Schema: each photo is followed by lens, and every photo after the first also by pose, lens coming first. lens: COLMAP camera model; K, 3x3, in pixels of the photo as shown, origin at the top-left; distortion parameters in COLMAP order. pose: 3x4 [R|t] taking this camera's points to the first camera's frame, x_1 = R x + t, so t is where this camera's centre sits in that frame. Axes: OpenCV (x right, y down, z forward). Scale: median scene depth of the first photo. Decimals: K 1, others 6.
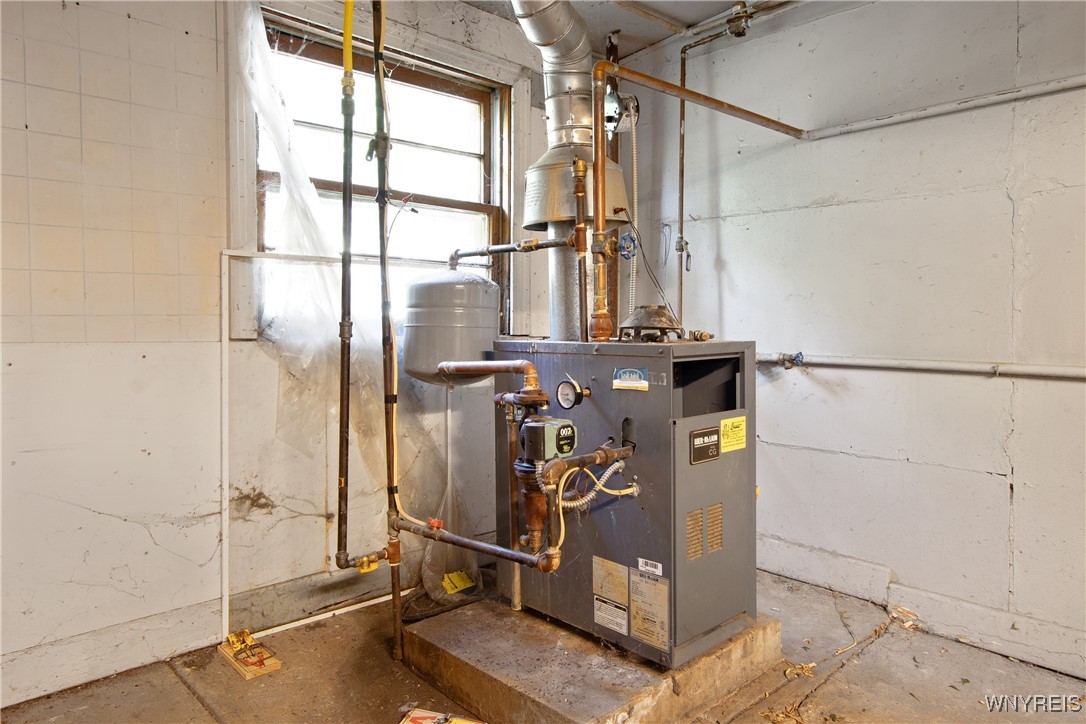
lens RADIAL K [[700.7, 0, 550.8], [0, 700.7, 333.8], [0, 0, 1]] dist [-0.004305, -0.001745]
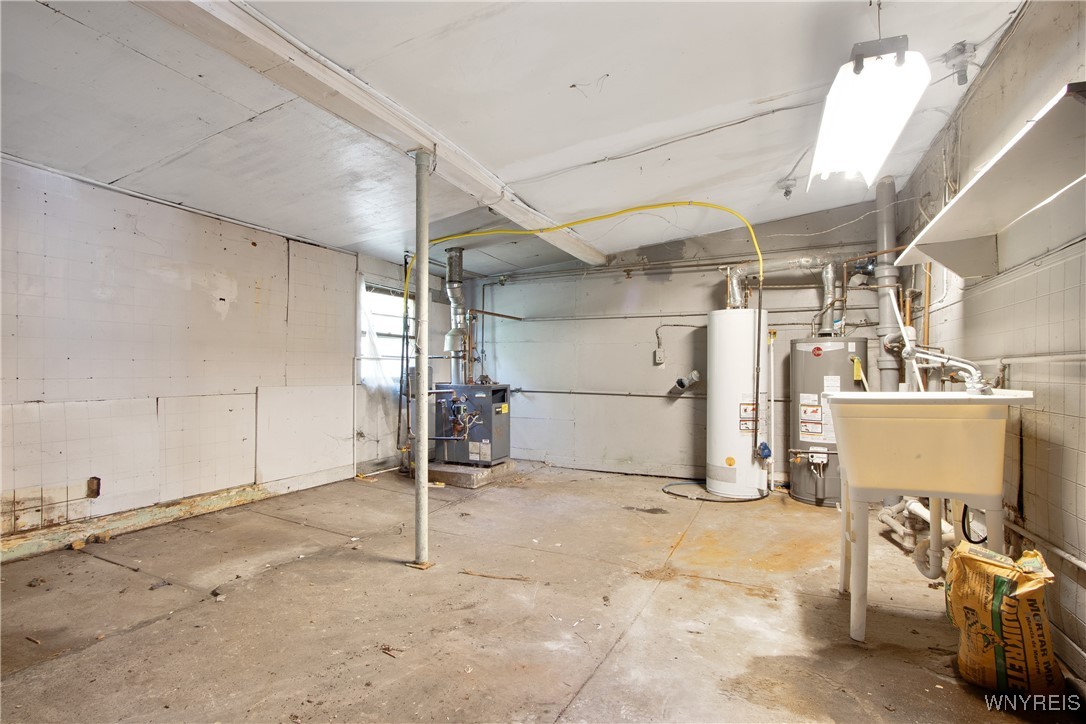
lens RADIAL K [[498.9, 0, 539.3], [0, 498.9, 370.1], [0, 0, 1]] dist [-0.001348, -0.000107]
pose [[0.928027, 0.007082, 0.372446, -0.591954], [-0.001345, 0.999876, -0.015660, -0.025612], [-0.372511, 0.014032, 0.927922, -1.634066]]
